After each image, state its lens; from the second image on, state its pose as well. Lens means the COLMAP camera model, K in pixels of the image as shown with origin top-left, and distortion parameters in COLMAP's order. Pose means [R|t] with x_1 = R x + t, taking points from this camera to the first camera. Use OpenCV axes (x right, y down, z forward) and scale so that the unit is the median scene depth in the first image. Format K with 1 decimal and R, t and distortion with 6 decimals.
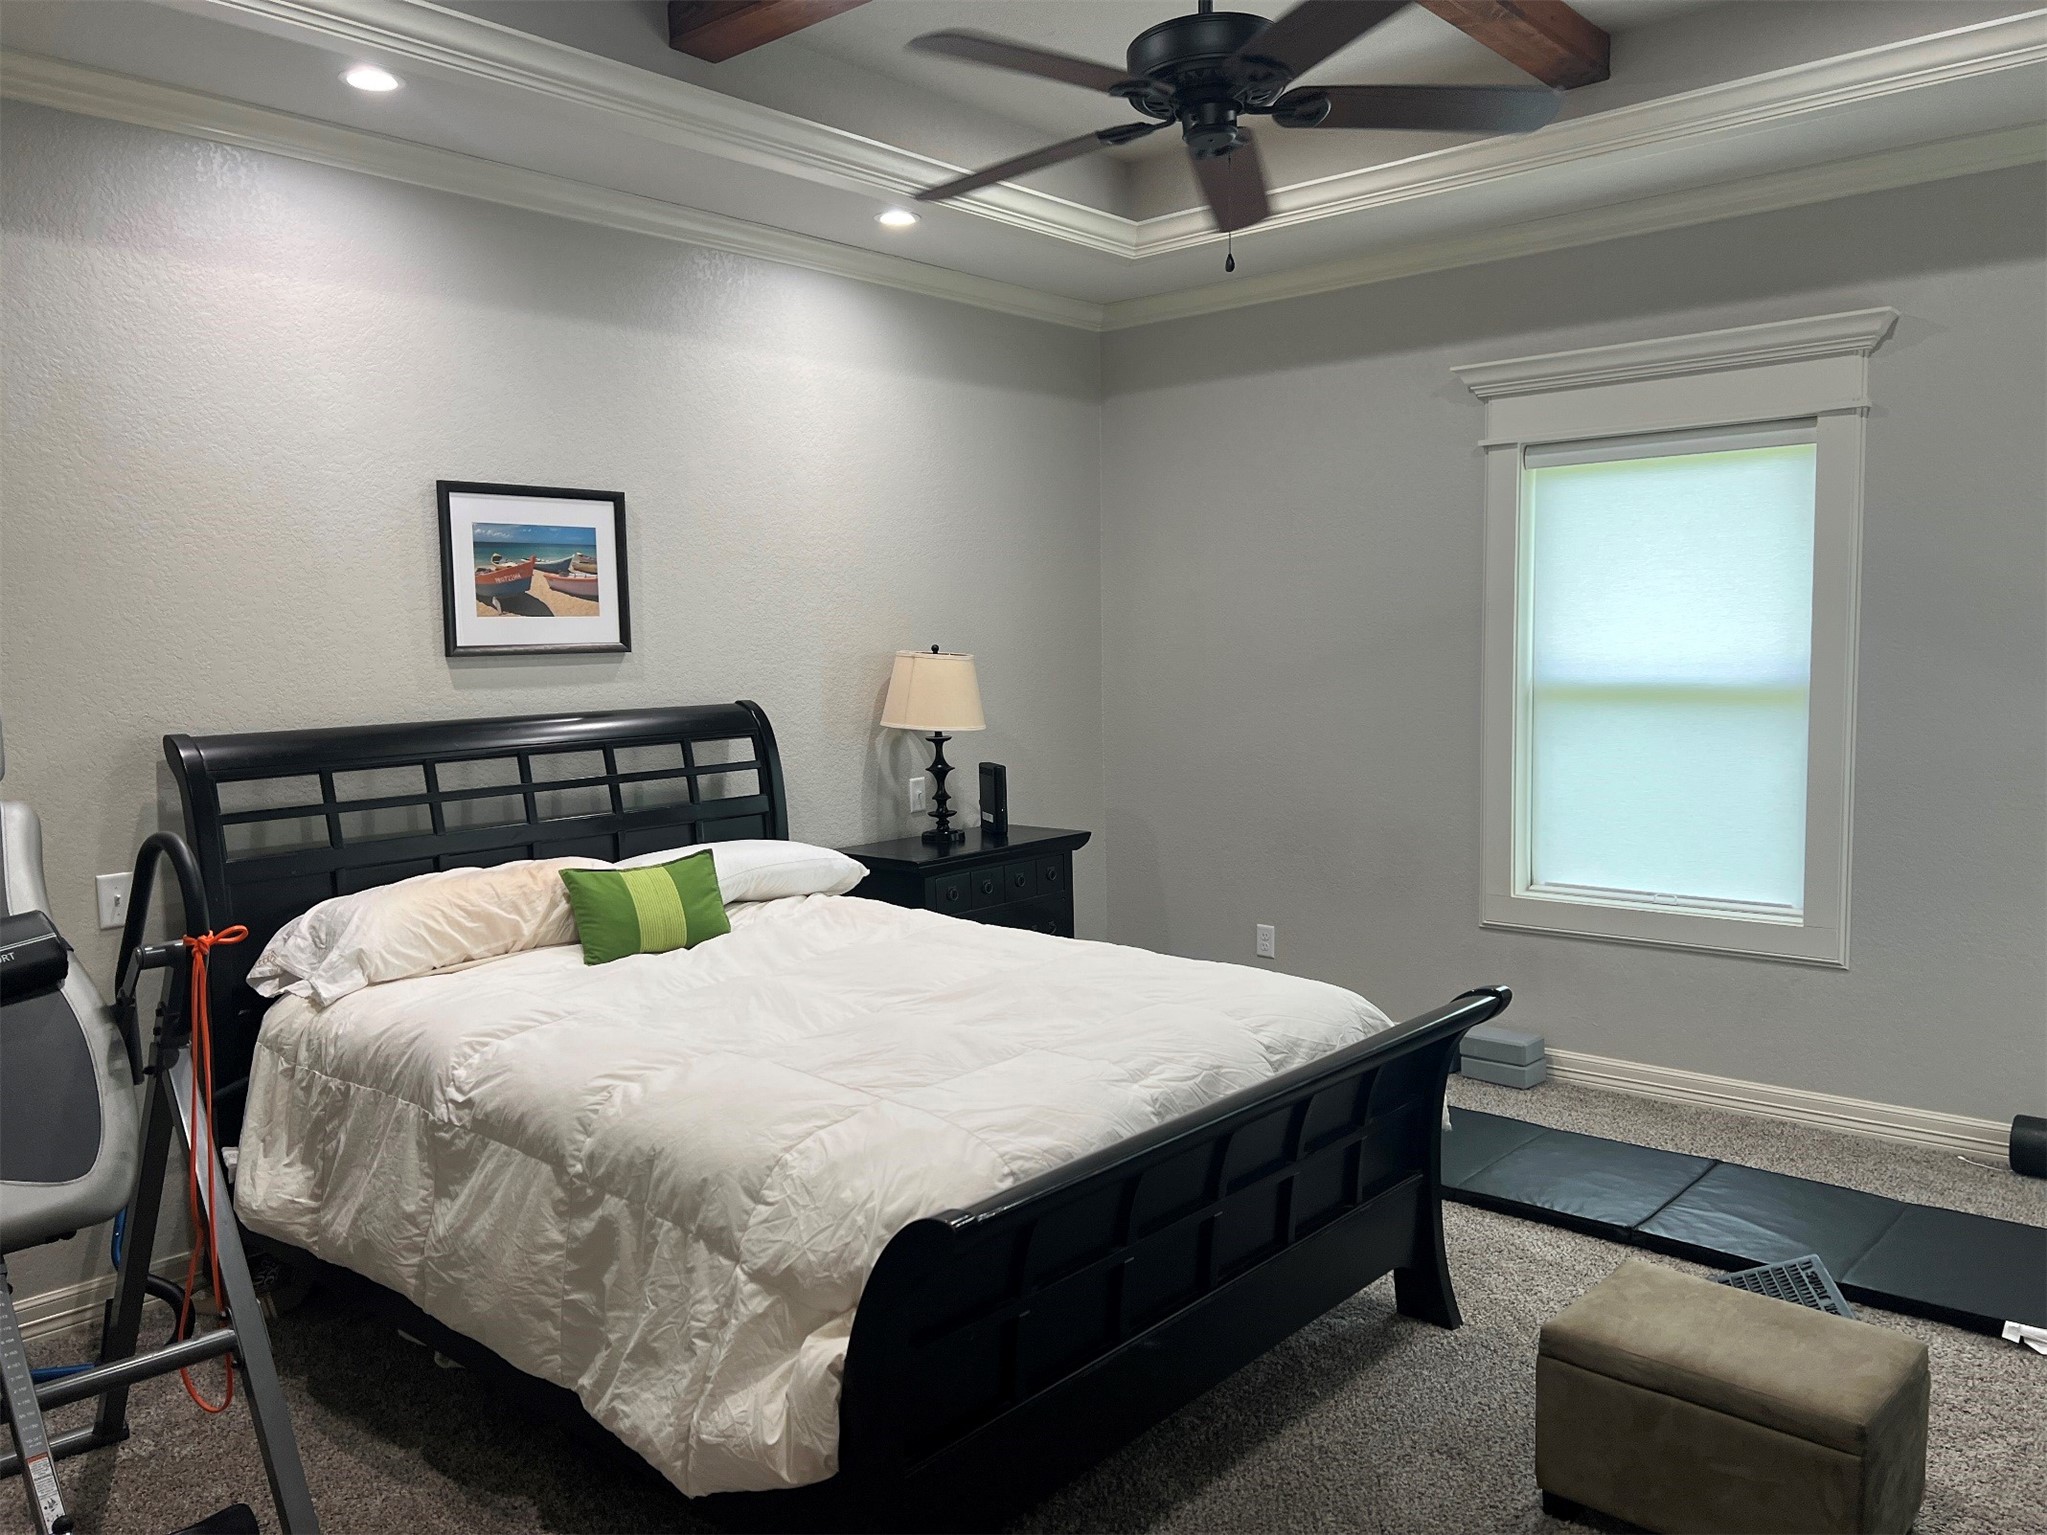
lens RADIAL K [[1552.1, 0, 1023.5], [0, 1552.1, 767.5], [0, 0, 1]] dist [0.097982, -0.166680]
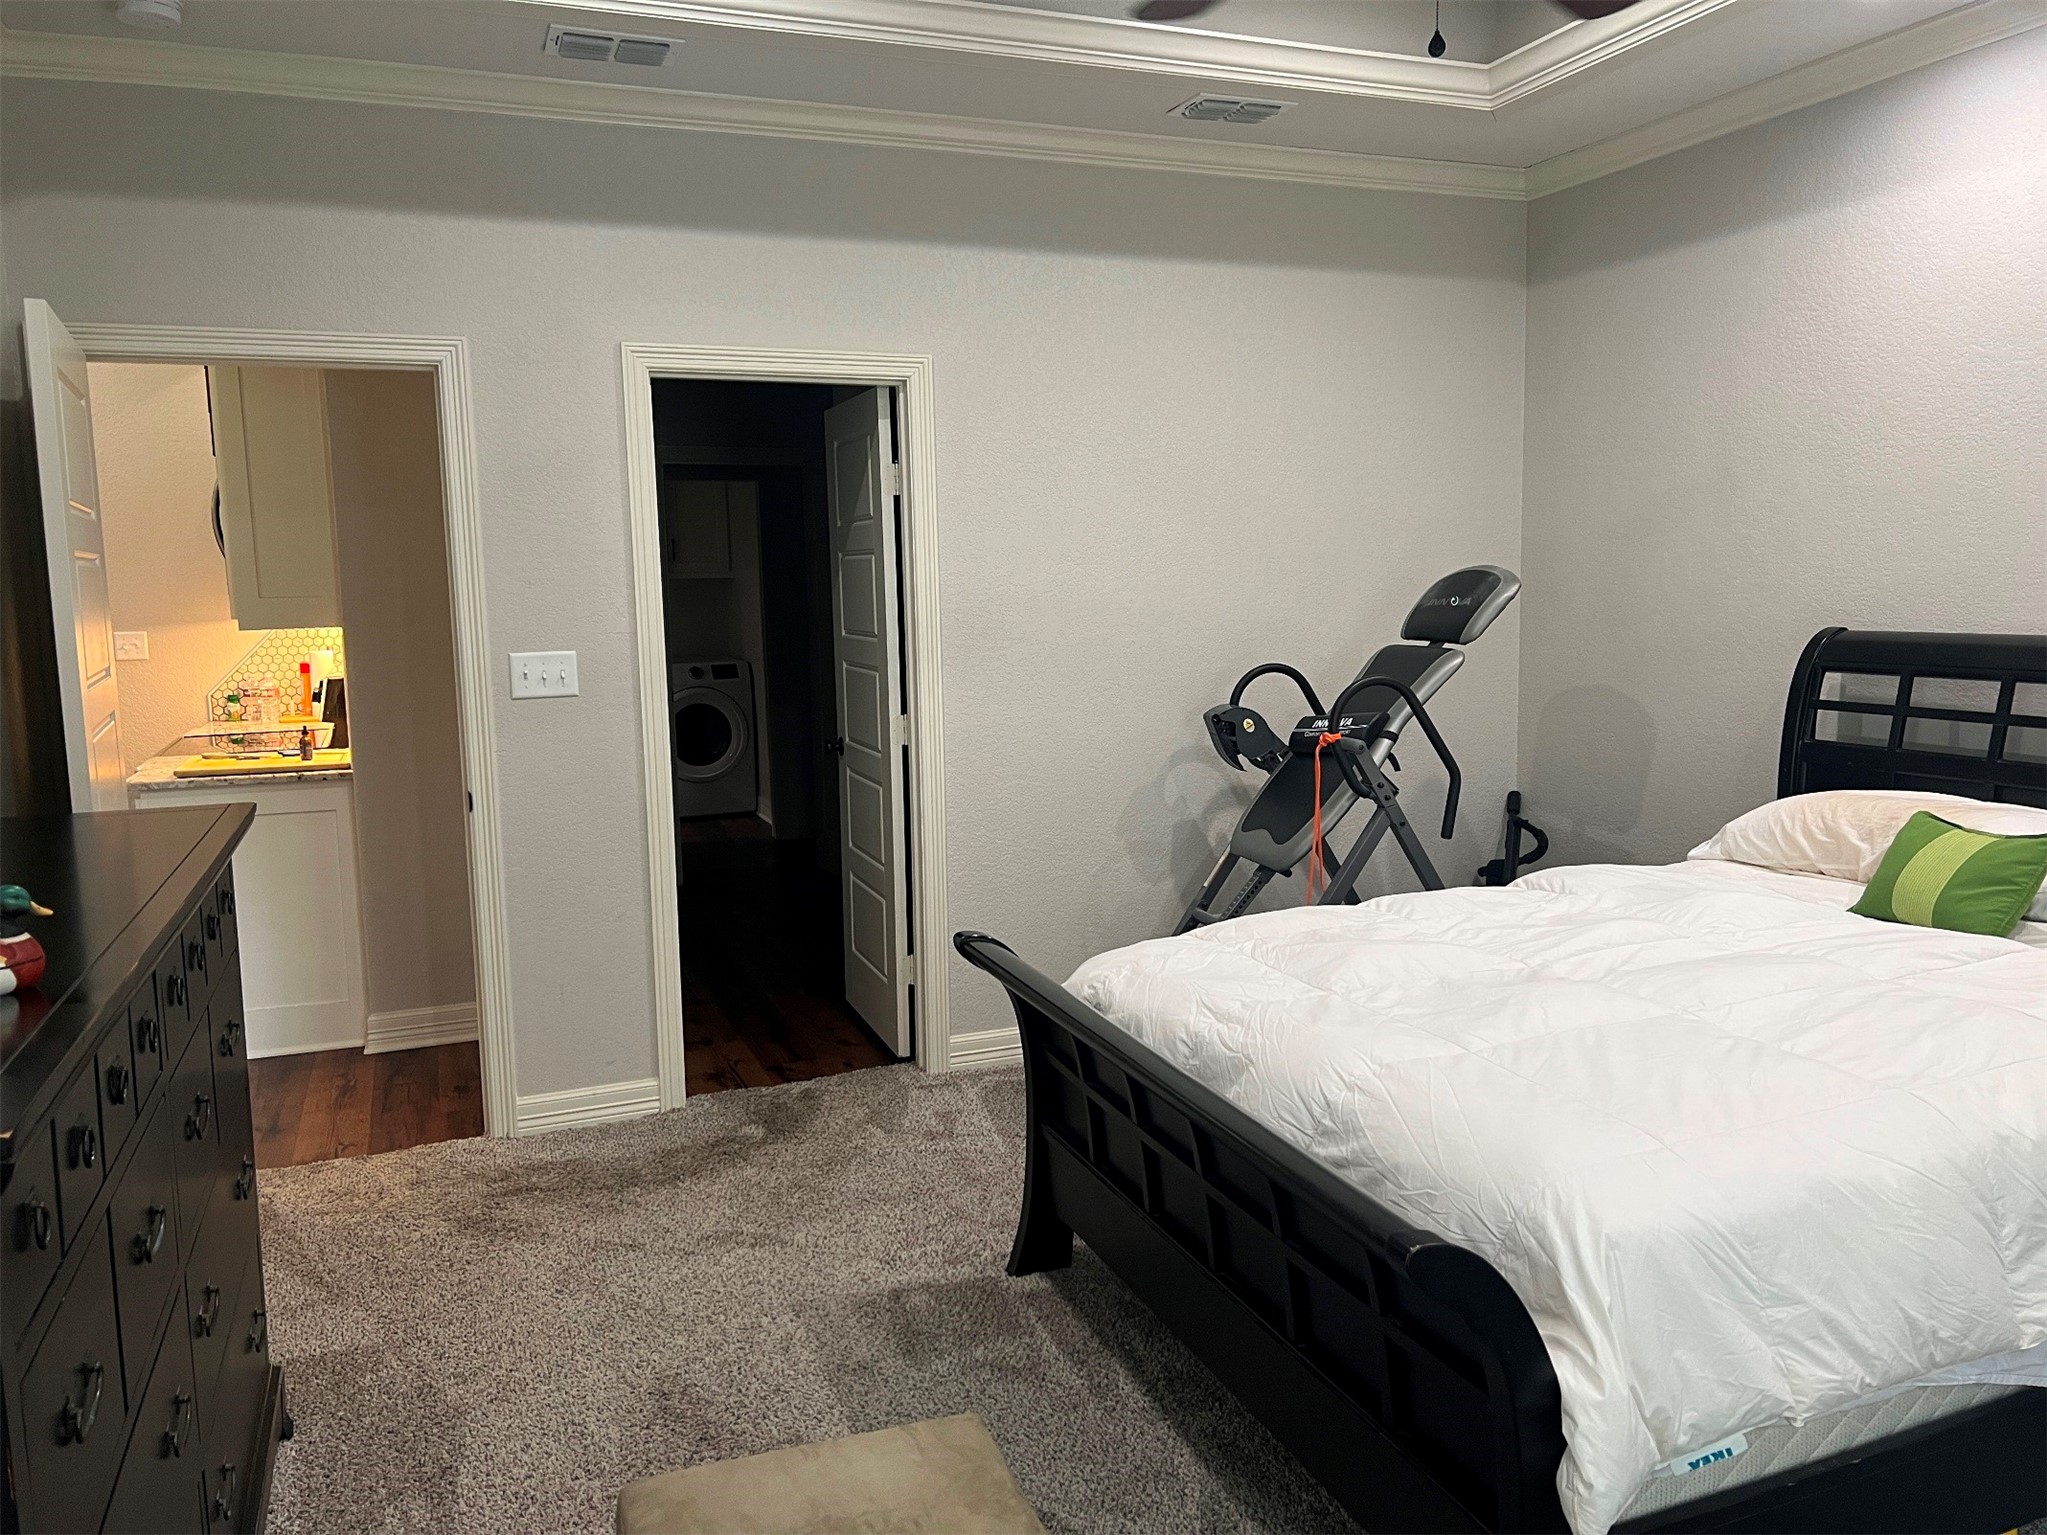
lens RADIAL K [[1552.1, 0, 1023.5], [0, 1552.1, 767.5], [0, 0, 1]] dist [0.097982, -0.166680]
pose [[-0.477353, 0.140598, -0.867391, 0.750720], [-0.040049, 0.982609, 0.181314, -0.104351], [0.877799, 0.121289, -0.463420, 1.021877]]
